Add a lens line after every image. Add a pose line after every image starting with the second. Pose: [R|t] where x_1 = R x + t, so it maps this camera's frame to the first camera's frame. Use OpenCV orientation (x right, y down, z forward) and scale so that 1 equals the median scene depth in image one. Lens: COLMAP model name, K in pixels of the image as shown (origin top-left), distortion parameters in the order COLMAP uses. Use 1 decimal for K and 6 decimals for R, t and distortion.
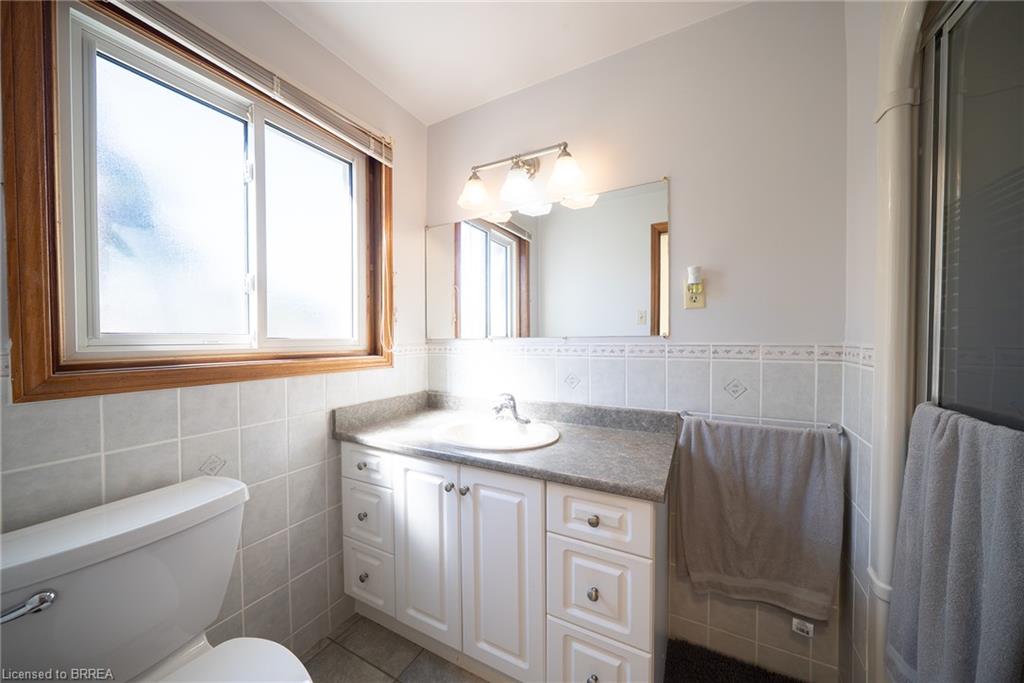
lens RADIAL K [[353.2, 0, 509.9], [0, 353.2, 344.7], [0, 0, 1]] dist [-0.005375, -0.000111]
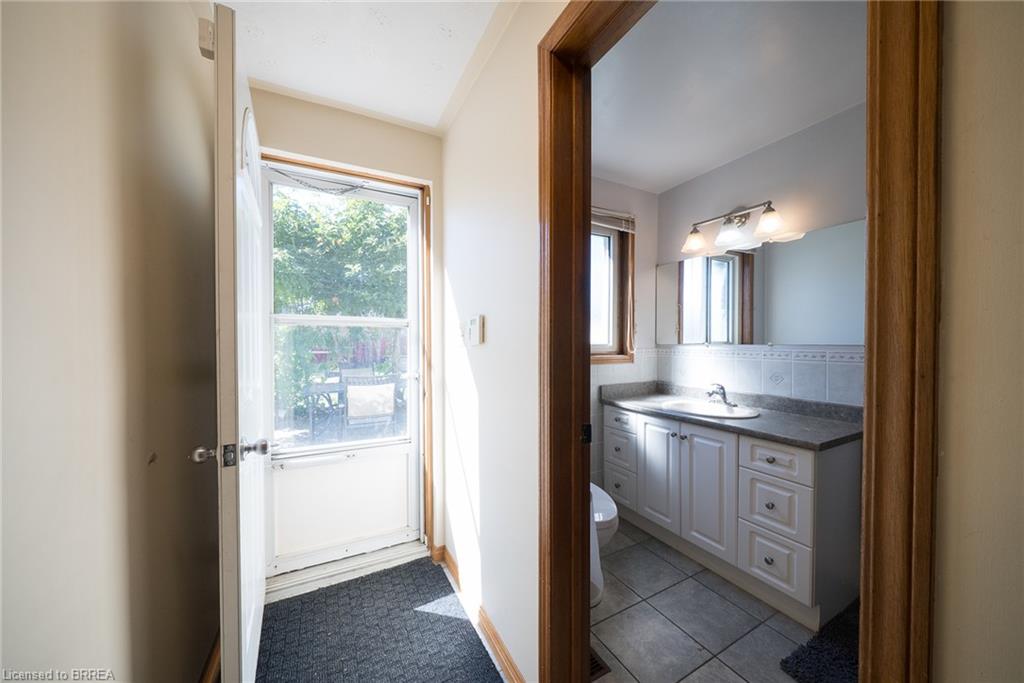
lens RADIAL K [[353.2, 0, 507.9], [0, 353.2, 344.8], [0, 0, 1]] dist [-0.005375, -0.000111]
pose [[0.825251, 0.011019, -0.564659, 0.094362], [-0.012975, 0.999916, 0.000550, -0.010619], [0.564617, 0.006872, 0.825324, -0.655687]]
